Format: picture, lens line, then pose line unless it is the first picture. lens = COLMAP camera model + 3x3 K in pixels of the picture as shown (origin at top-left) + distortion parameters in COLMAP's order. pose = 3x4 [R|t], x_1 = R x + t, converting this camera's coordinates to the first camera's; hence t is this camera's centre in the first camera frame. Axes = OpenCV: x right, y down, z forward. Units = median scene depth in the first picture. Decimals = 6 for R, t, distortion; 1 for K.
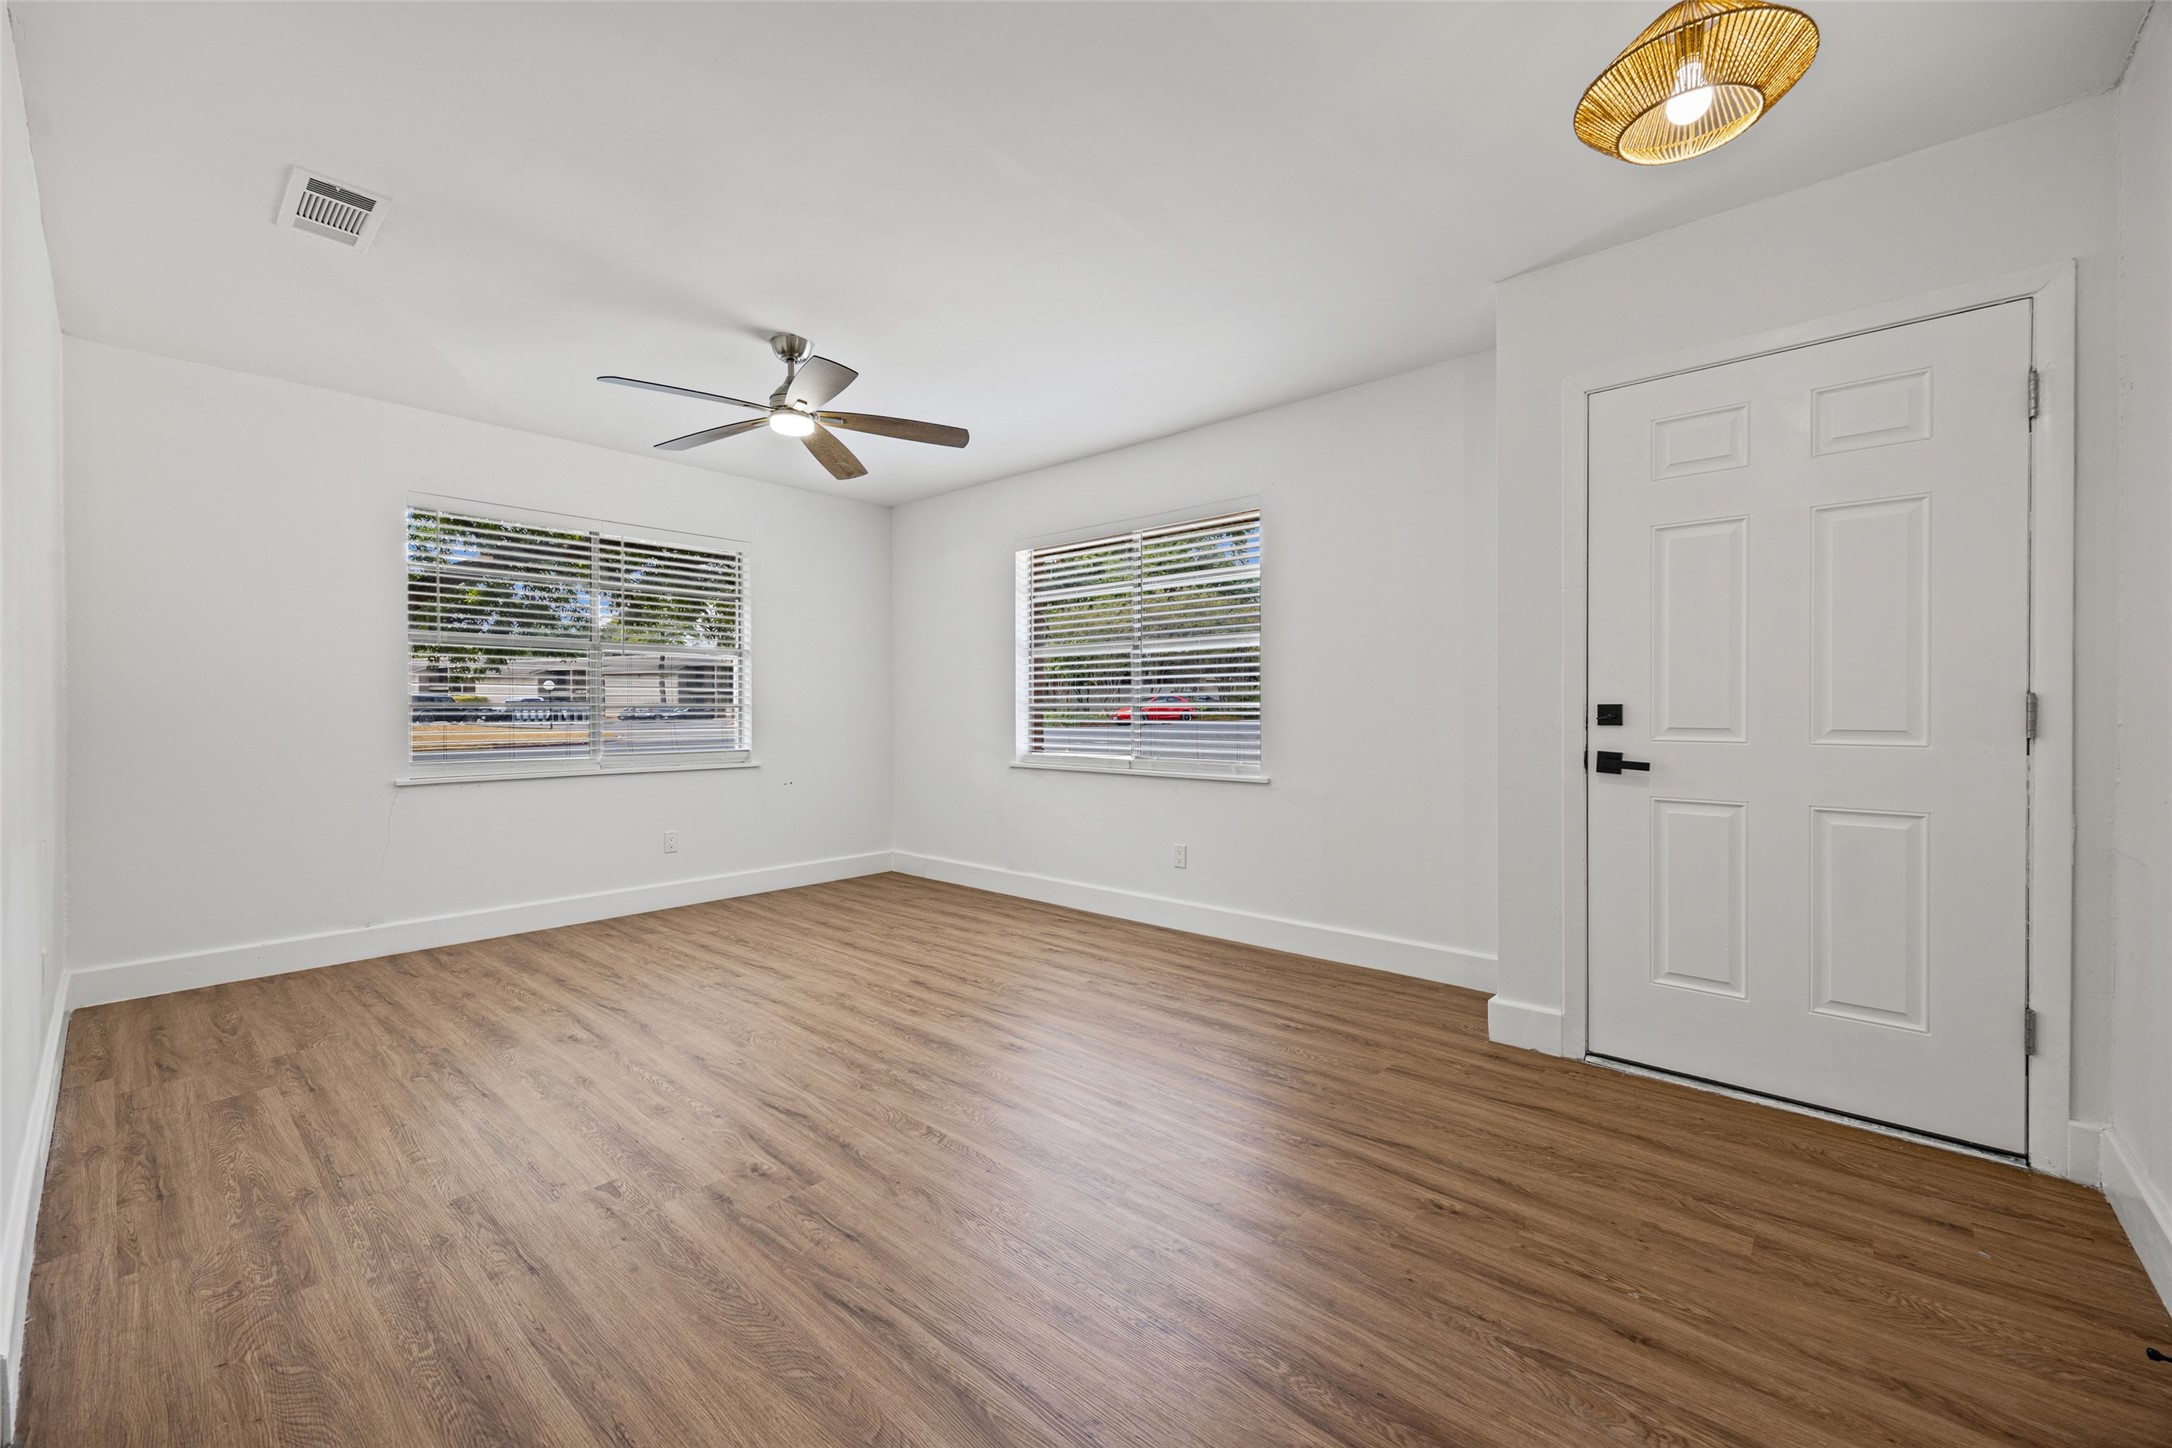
lens RADIAL K [[848.4, 0, 1080.4], [0, 848.4, 770.9], [0, 0, 1]] dist [0.001891, 0.000371]
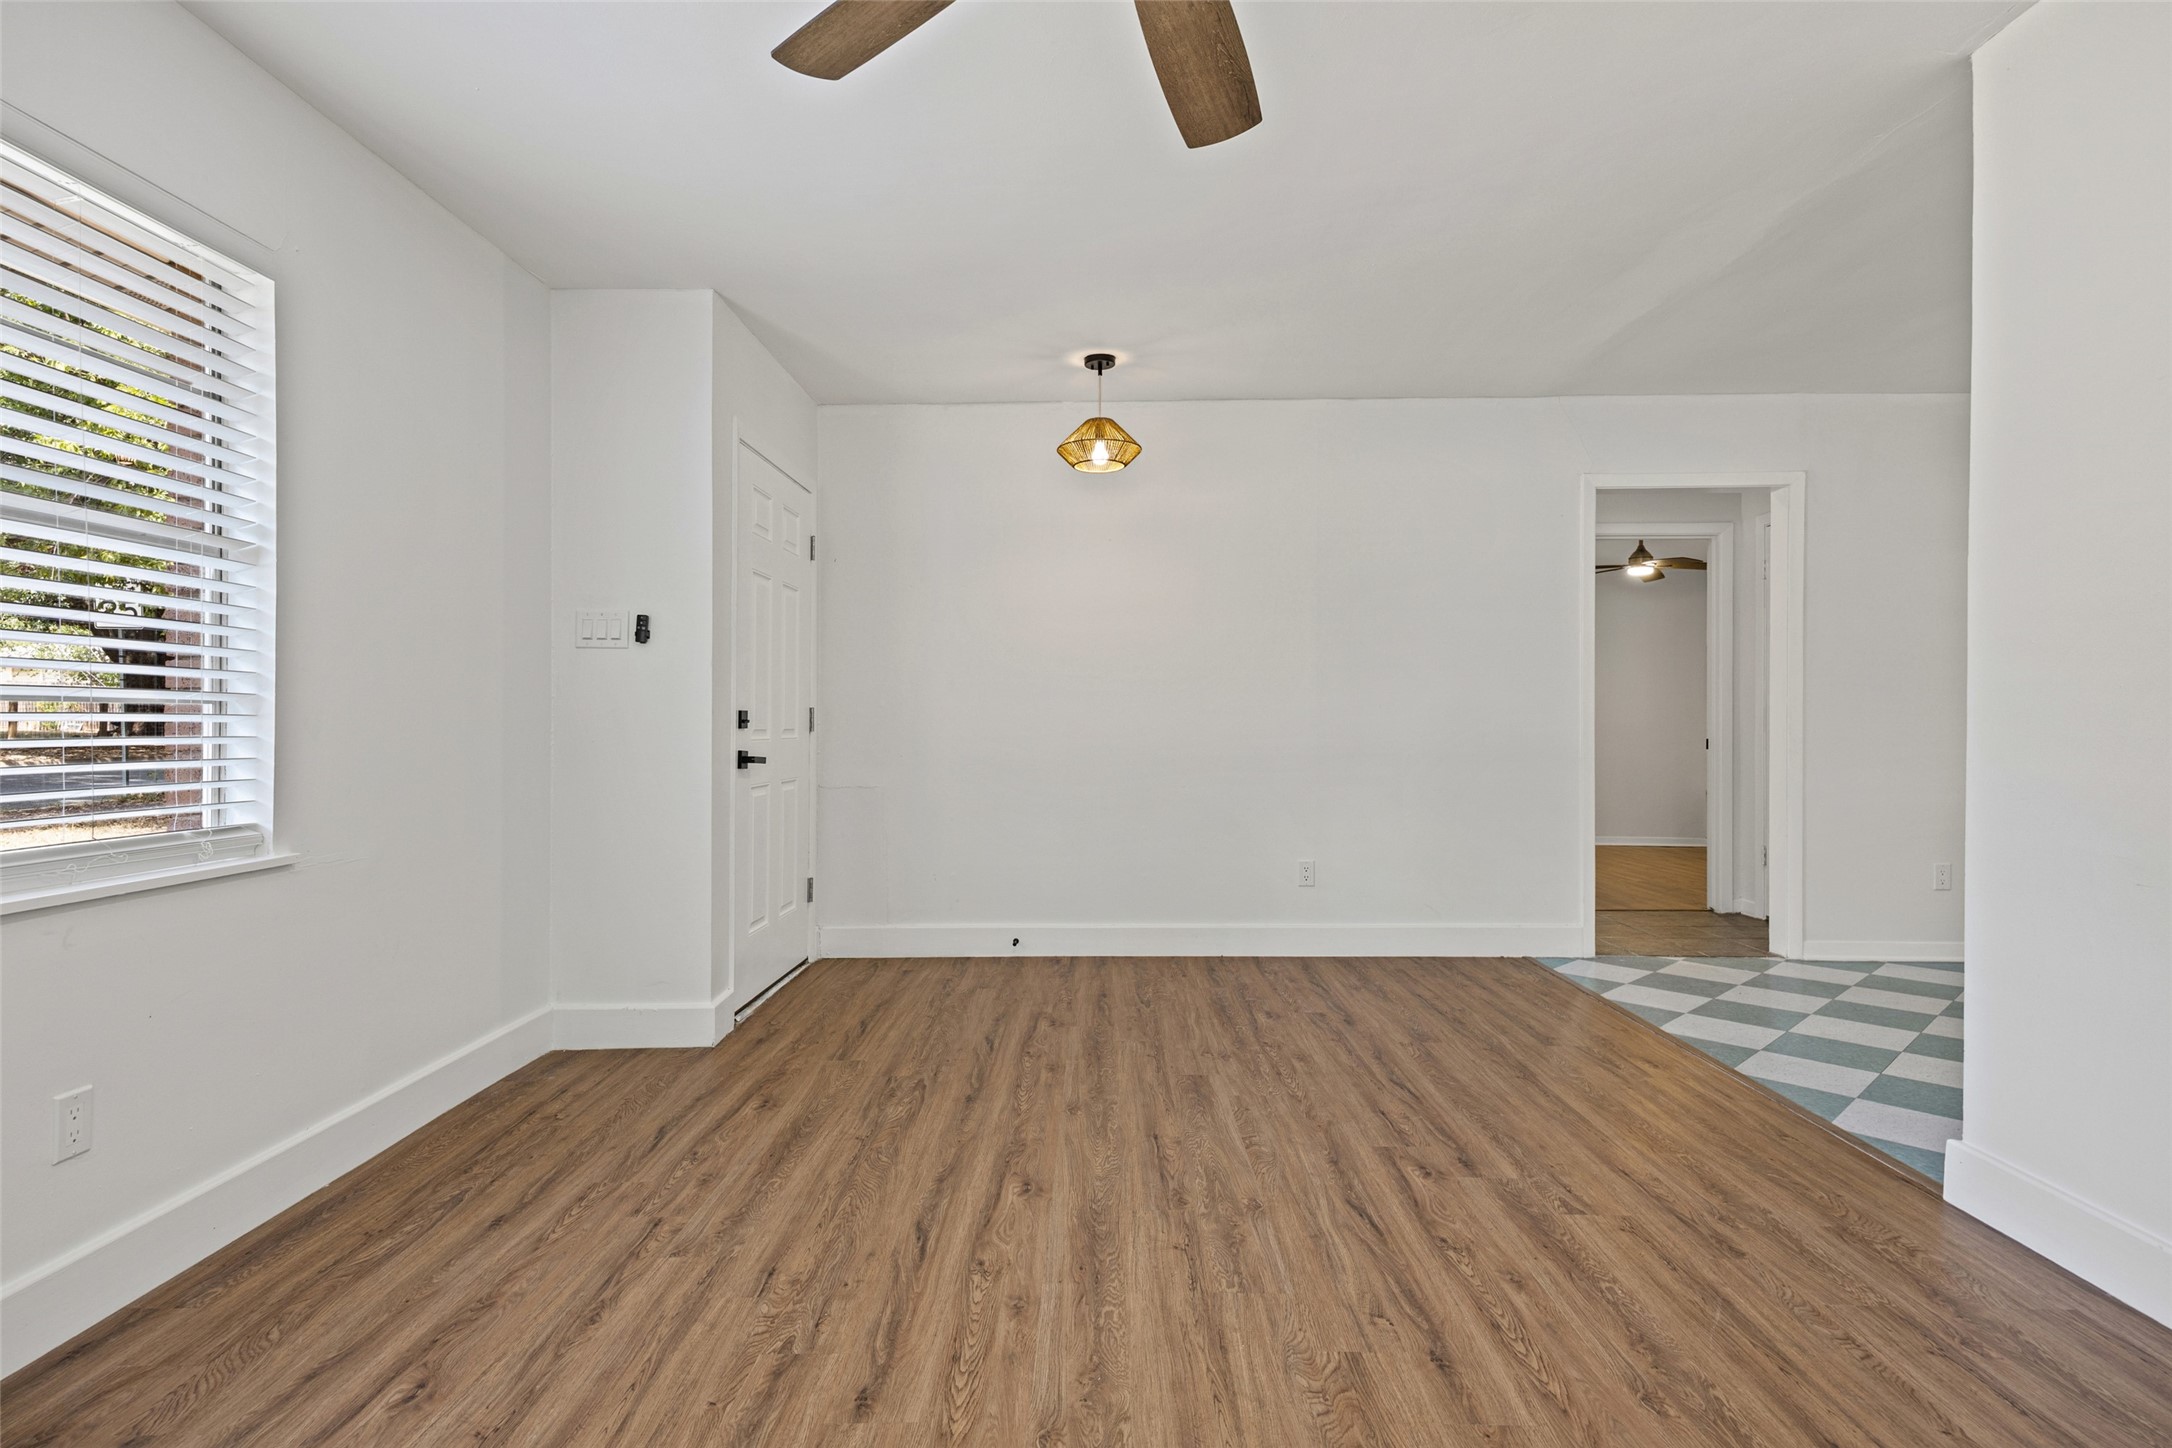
lens RADIAL K [[1072.0, 0, 1086.0], [0, 1072.0, 724.0], [0, 0, 1]] dist [0.000490, -0.001008]
pose [[-0.648120, -0.000157, 0.761538, -0.810345], [0.058200, 0.997065, 0.049737, -0.102876], [-0.759311, 0.076557, -0.646209, 1.557800]]
